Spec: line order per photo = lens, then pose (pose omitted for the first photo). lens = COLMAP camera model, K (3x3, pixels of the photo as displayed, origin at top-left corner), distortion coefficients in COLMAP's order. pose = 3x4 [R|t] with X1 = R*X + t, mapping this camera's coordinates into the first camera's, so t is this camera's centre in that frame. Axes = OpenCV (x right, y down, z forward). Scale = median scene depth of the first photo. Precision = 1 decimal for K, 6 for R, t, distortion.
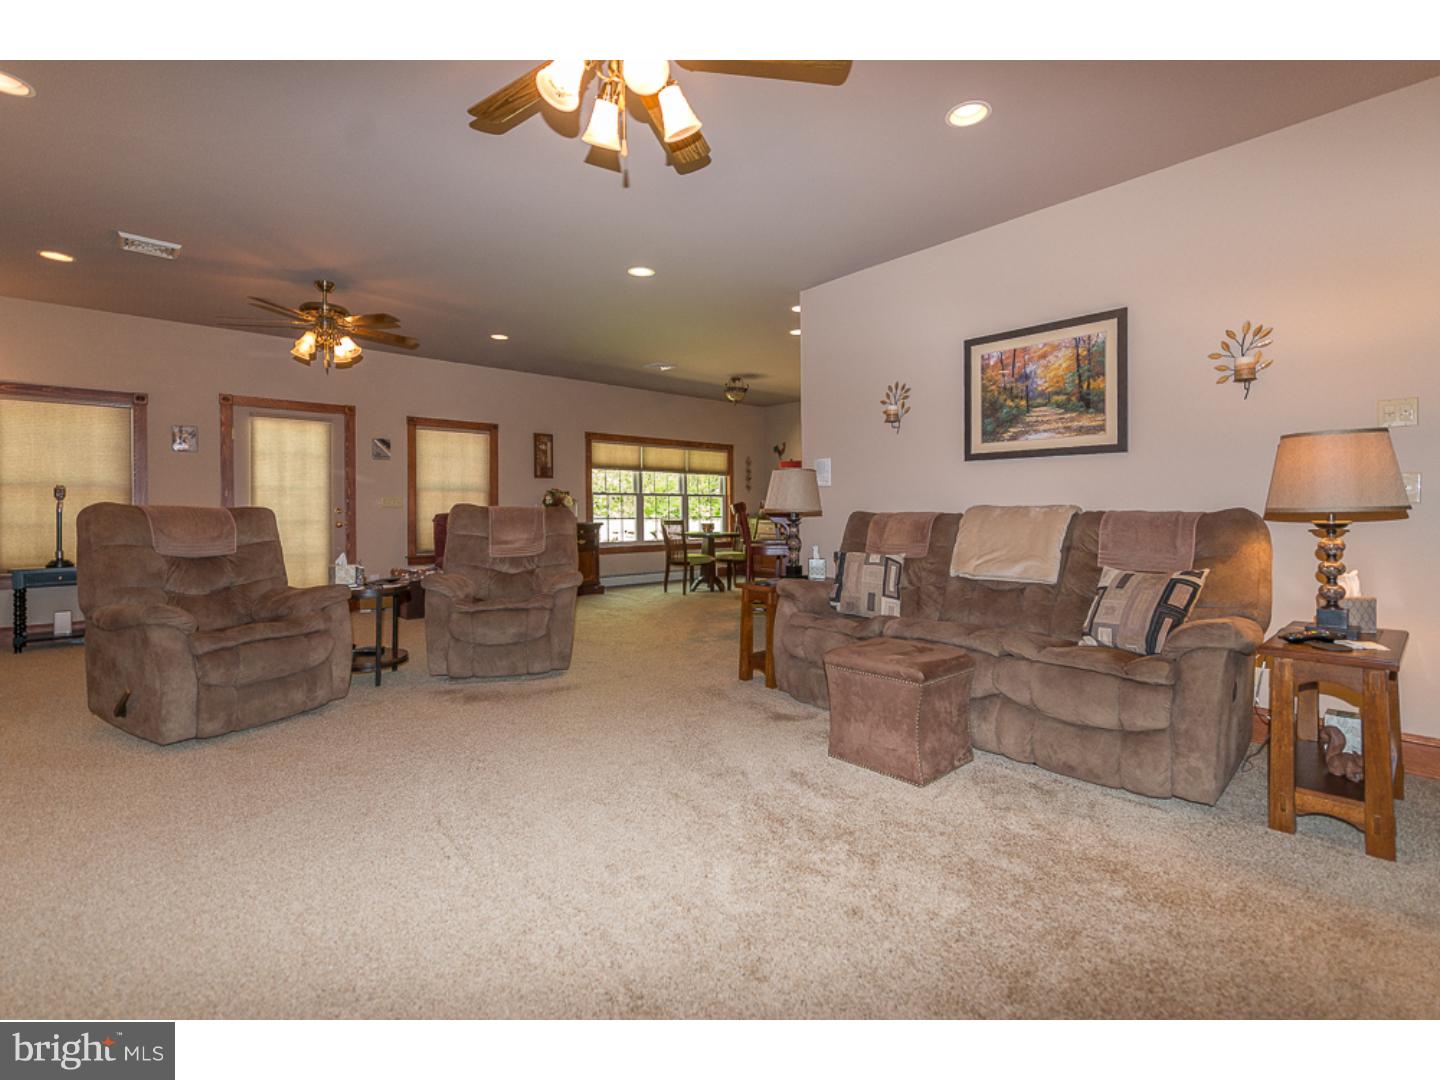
lens RADIAL K [[665.9, 0, 720.6], [0, 665.9, 526.3], [0, 0, 1]] dist [0.004005, 0.000295]
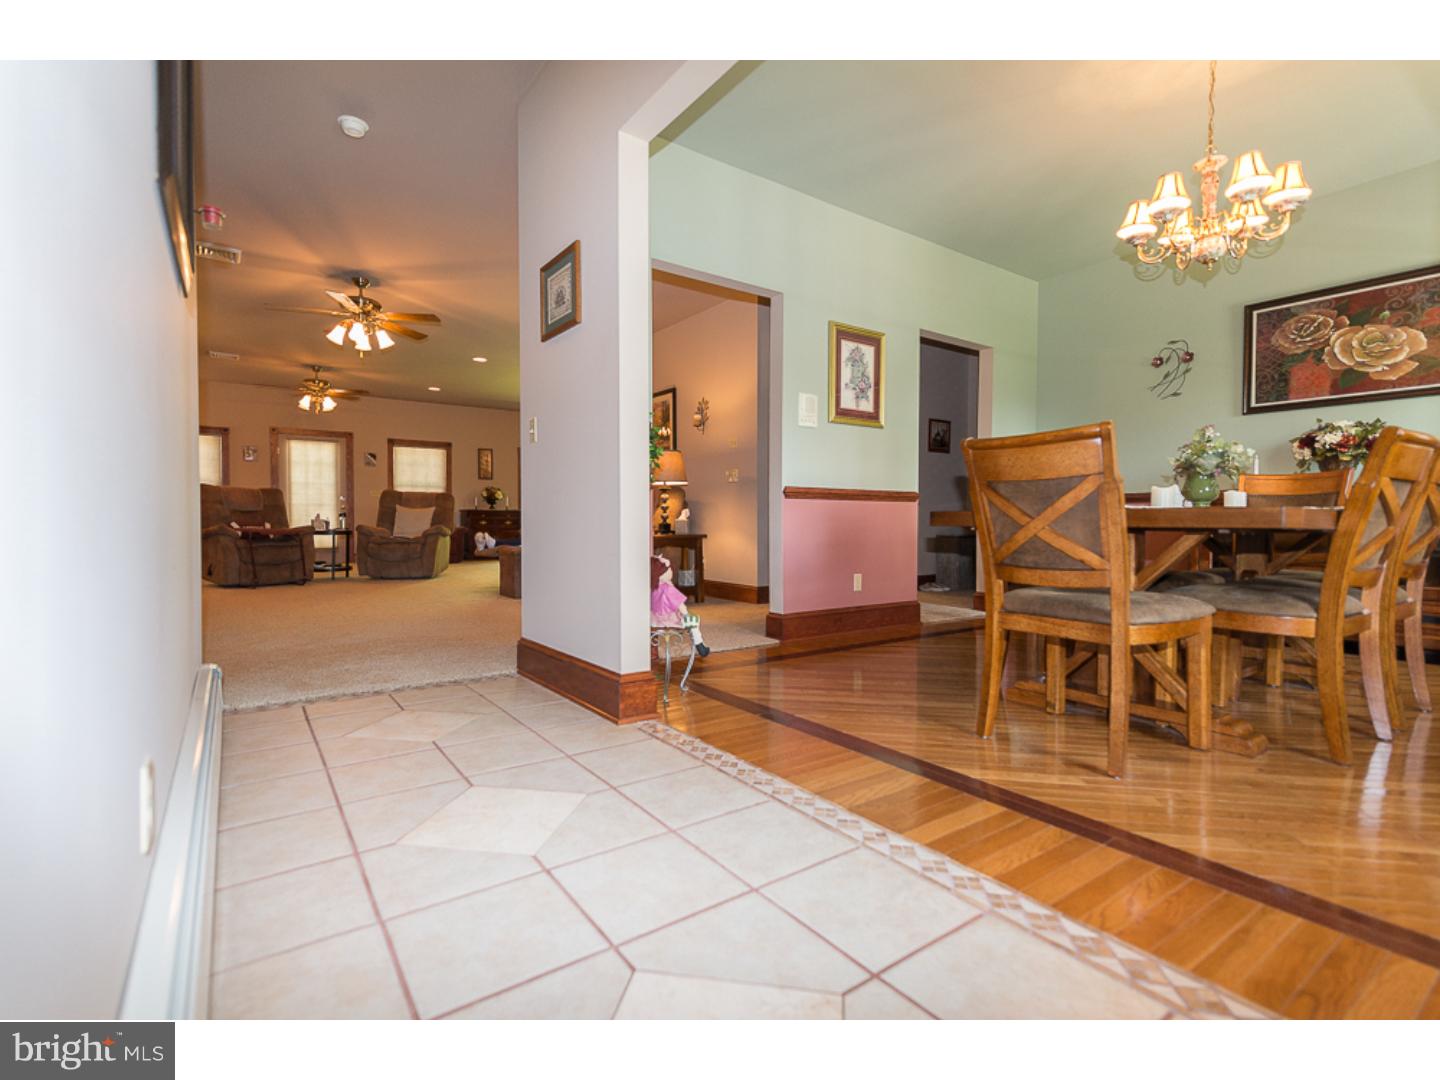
lens RADIAL K [[665.9, 0, 717.8], [0, 665.9, 539.0], [0, 0, 1]] dist [0.004005, 0.000295]
pose [[0.995288, 0.008281, -0.096614, 0.491482], [-0.008015, 0.999963, 0.003134, 0.063748], [0.096636, -0.002345, 0.995317, -0.514070]]
